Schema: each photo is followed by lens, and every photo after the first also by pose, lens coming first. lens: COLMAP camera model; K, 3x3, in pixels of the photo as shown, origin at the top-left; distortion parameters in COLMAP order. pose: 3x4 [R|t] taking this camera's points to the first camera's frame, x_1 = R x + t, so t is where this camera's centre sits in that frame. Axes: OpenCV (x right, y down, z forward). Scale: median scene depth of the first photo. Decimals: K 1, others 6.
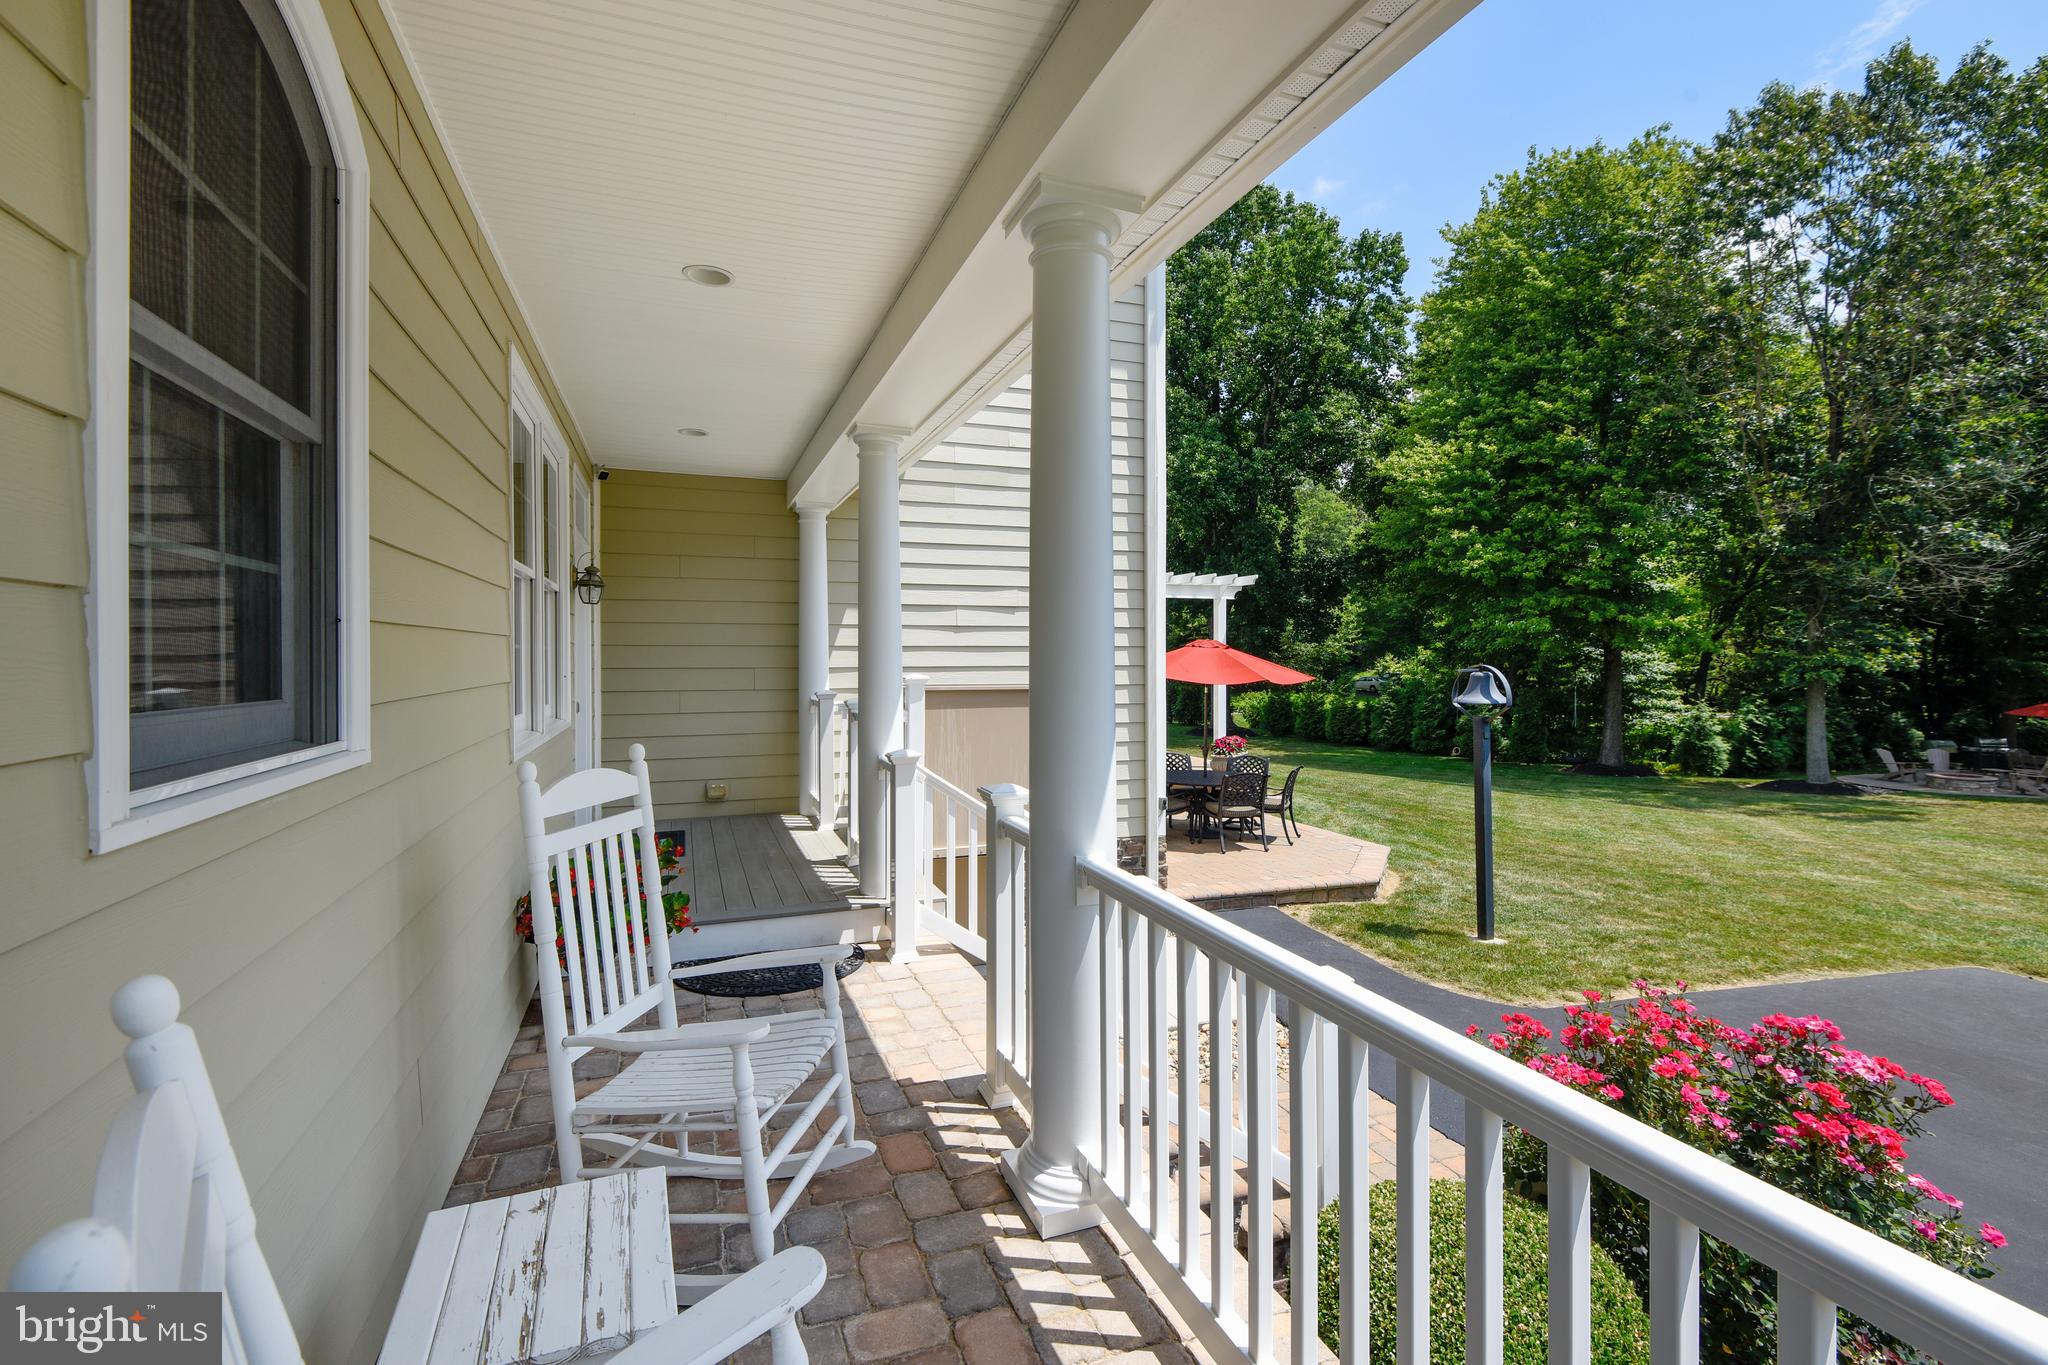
lens RADIAL K [[955.5, 0, 1057.8], [0, 955.5, 690.2], [0, 0, 1]] dist [0.015123, -0.000338]
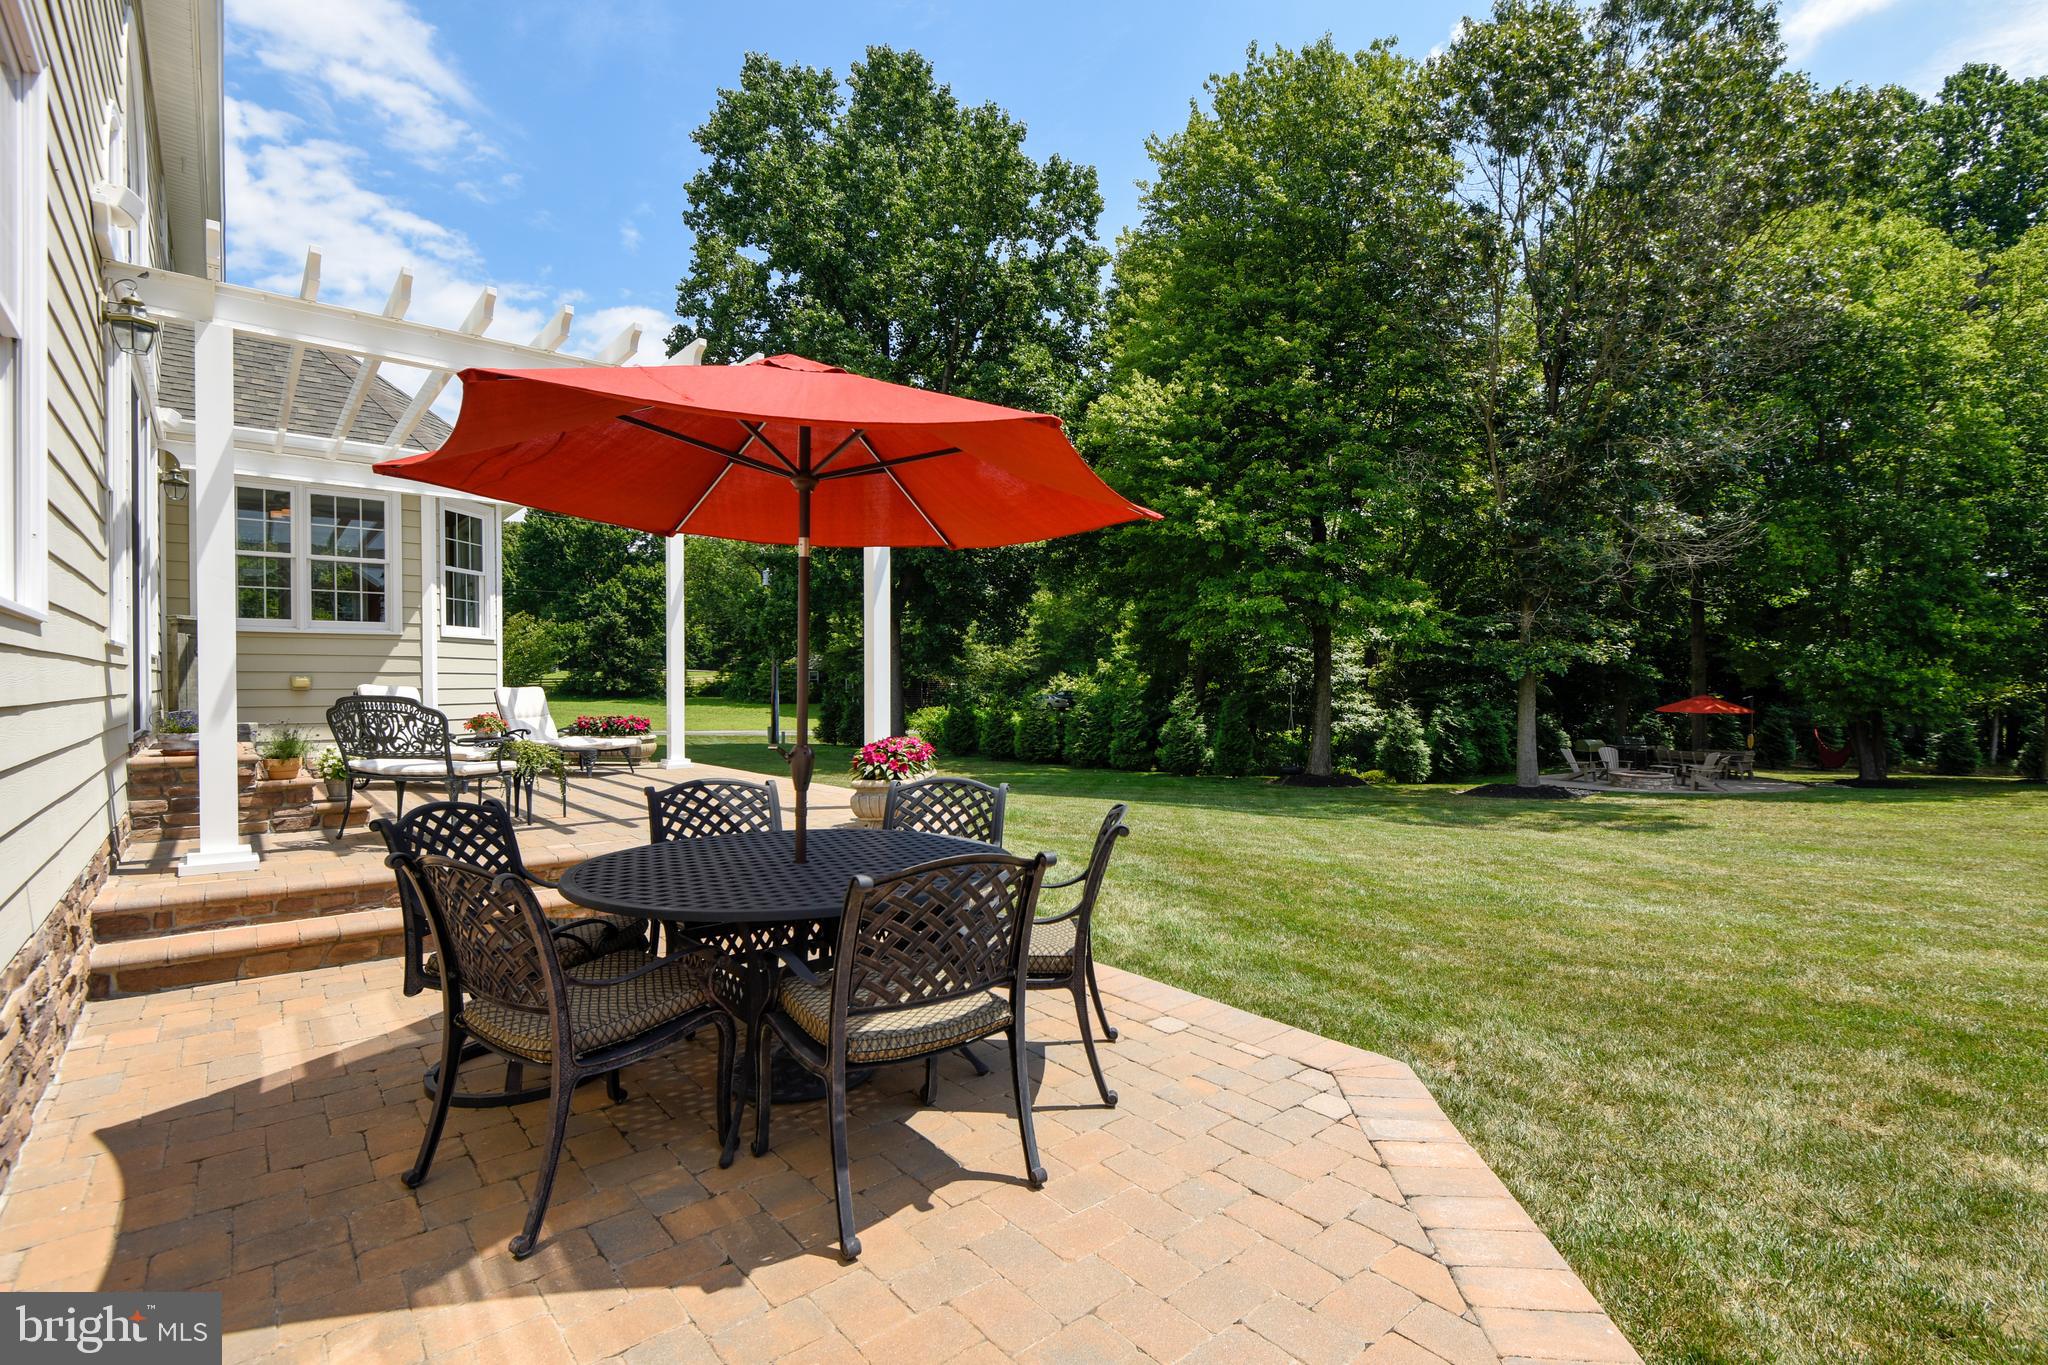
lens RADIAL K [[955.5, 0, 1057.8], [0, 955.5, 690.2], [0, 0, 1]] dist [0.015123, -0.000338]
pose [[0.943865, -0.007203, 0.330253, 0.041218], [0.015193, 0.999651, -0.021619, 0.013935], [-0.329982, 0.025423, 0.943645, 0.228152]]
